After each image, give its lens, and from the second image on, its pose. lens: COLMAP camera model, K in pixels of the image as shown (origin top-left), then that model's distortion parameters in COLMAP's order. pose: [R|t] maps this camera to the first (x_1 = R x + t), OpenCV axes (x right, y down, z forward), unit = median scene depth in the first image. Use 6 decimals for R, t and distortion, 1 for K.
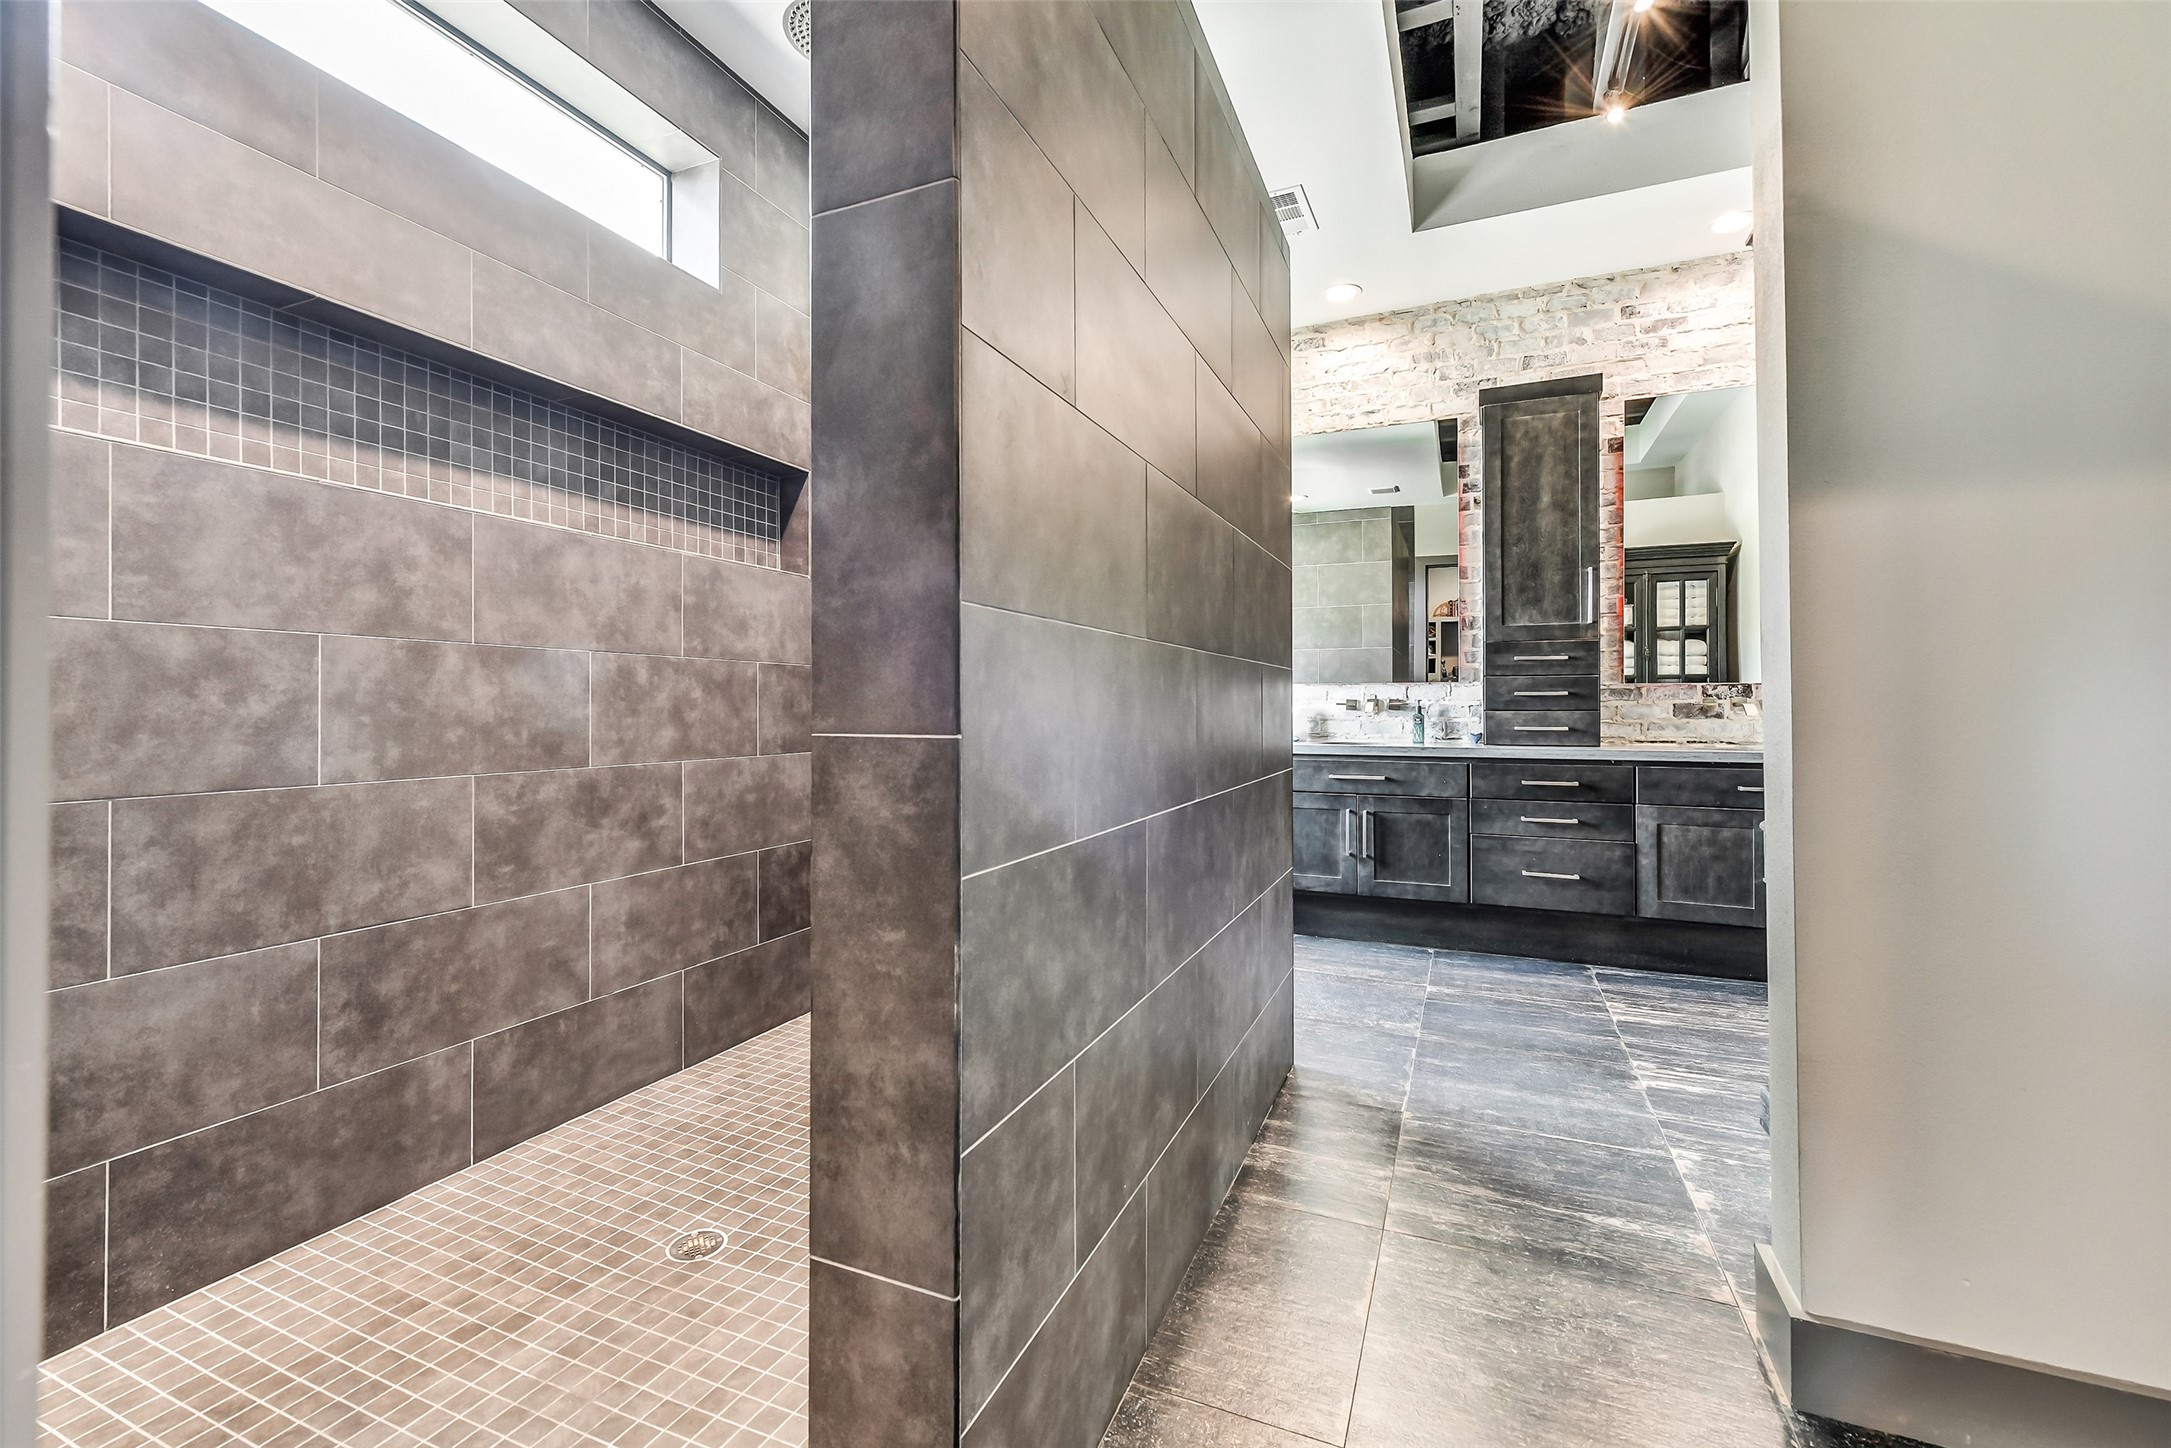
lens RADIAL K [[929.4, 0, 1047.7], [0, 929.4, 691.9], [0, 0, 1]] dist [0.001521, 0.000116]
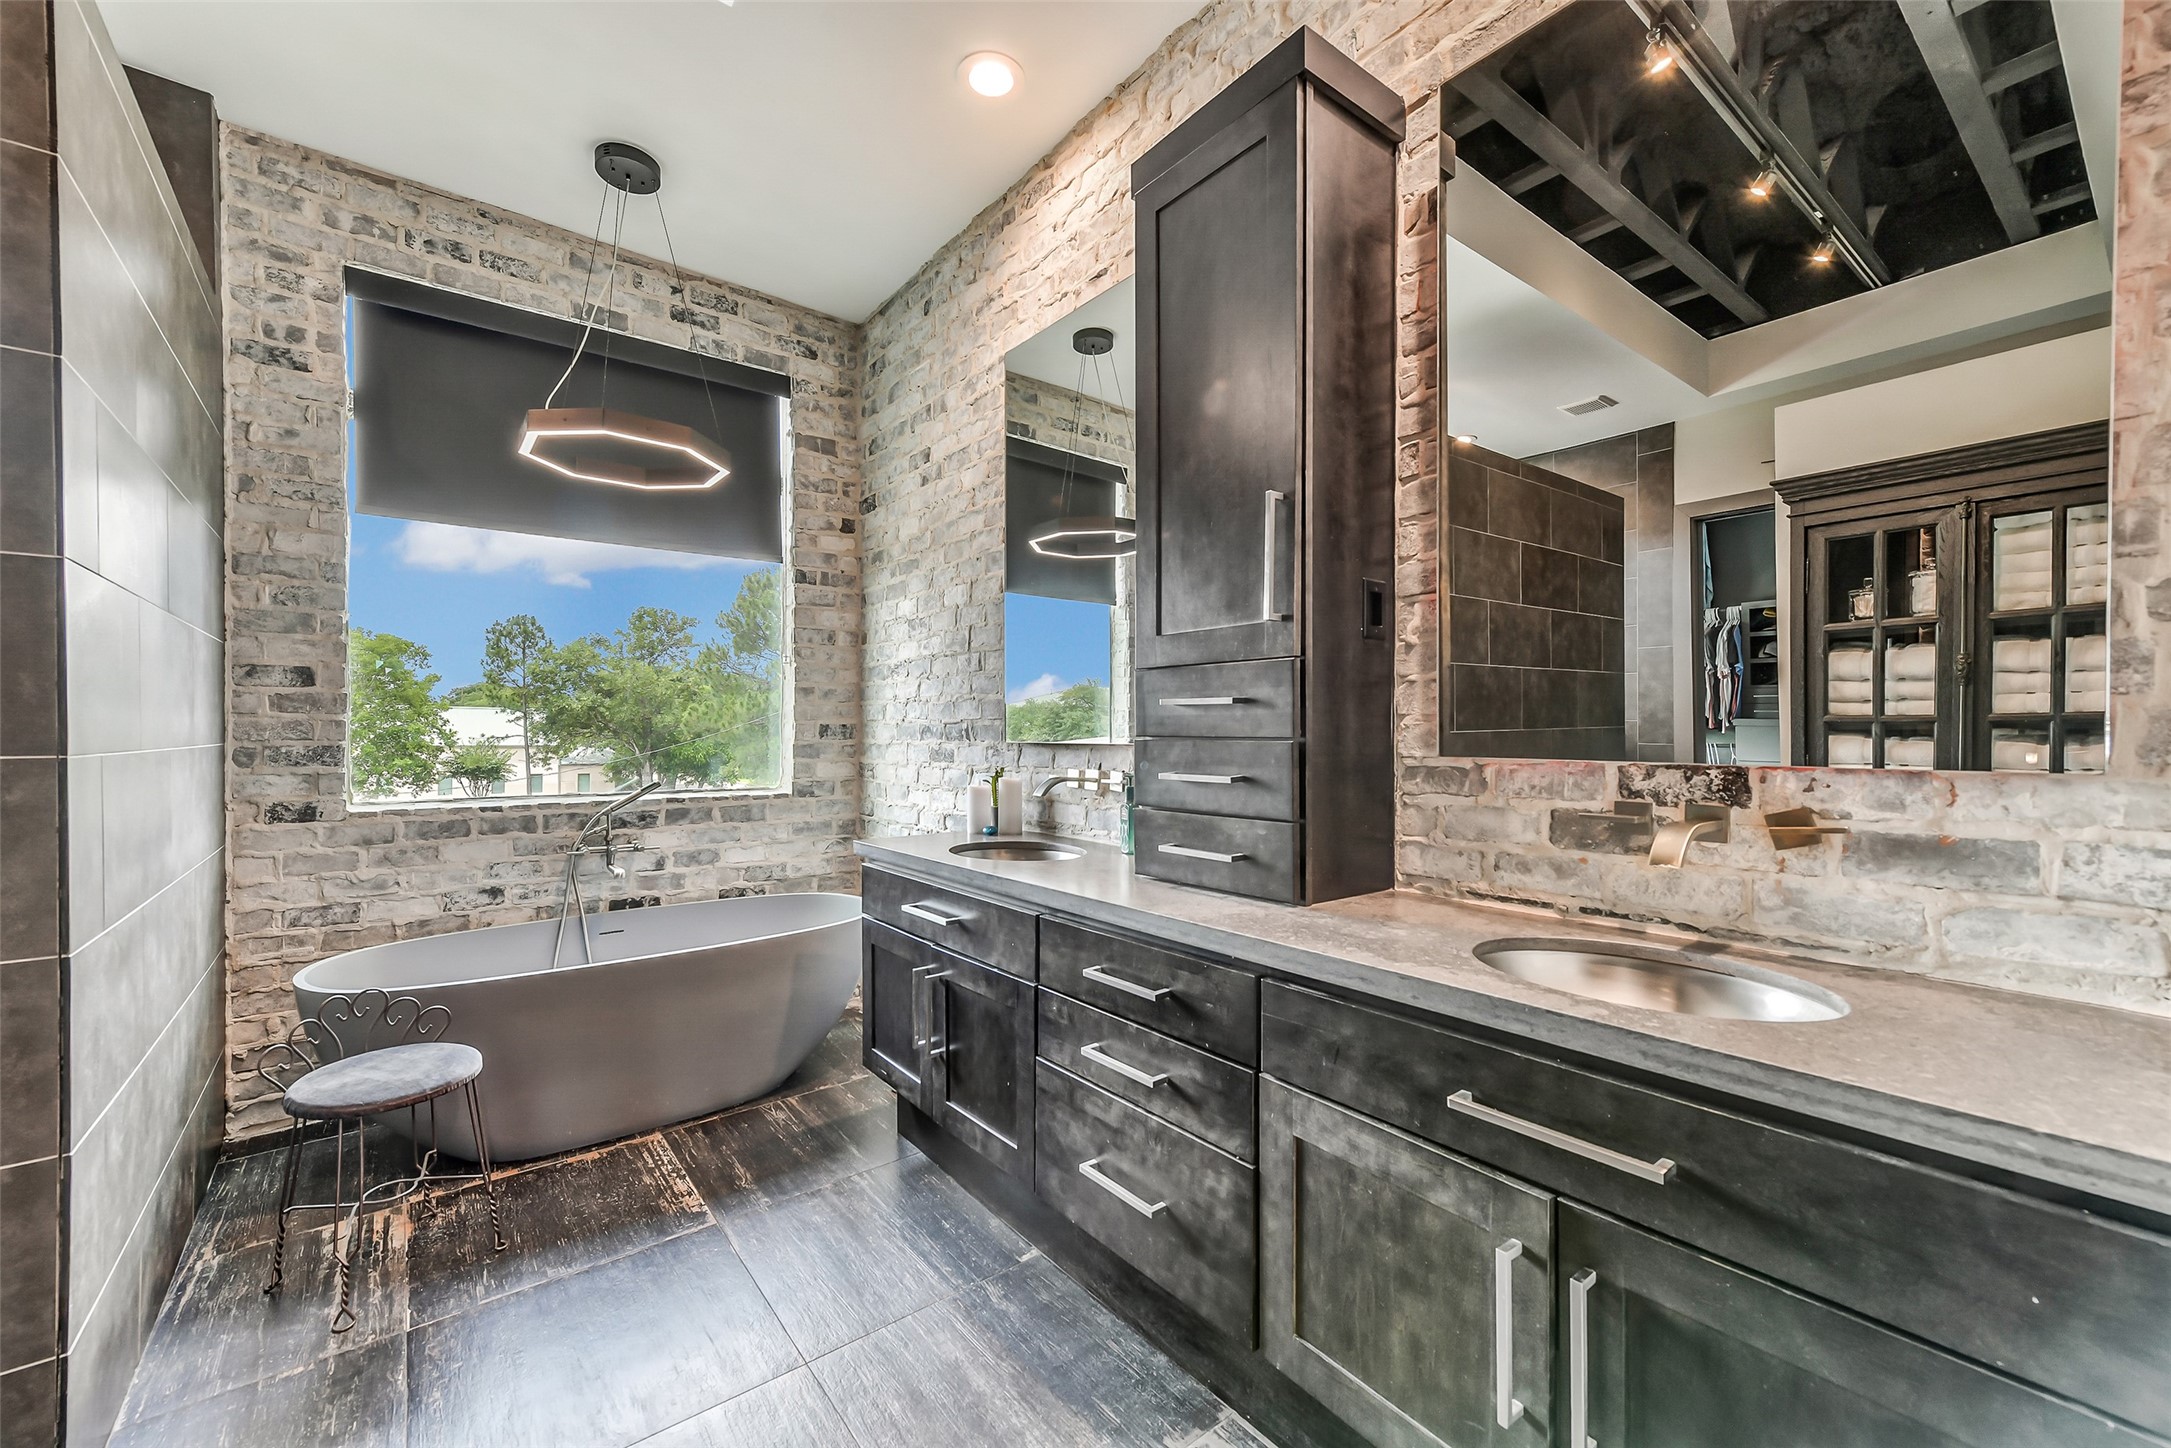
lens RADIAL K [[859.9, 0, 1086.2], [0, 859.9, 730.3], [0, 0, 1]] dist [-0.000071, 0.002908]
pose [[0.888179, -0.000525, -0.459497, 0.706133], [0.007762, 0.999874, 0.013859, -0.029375], [0.459432, -0.015876, 0.888071, 0.617880]]
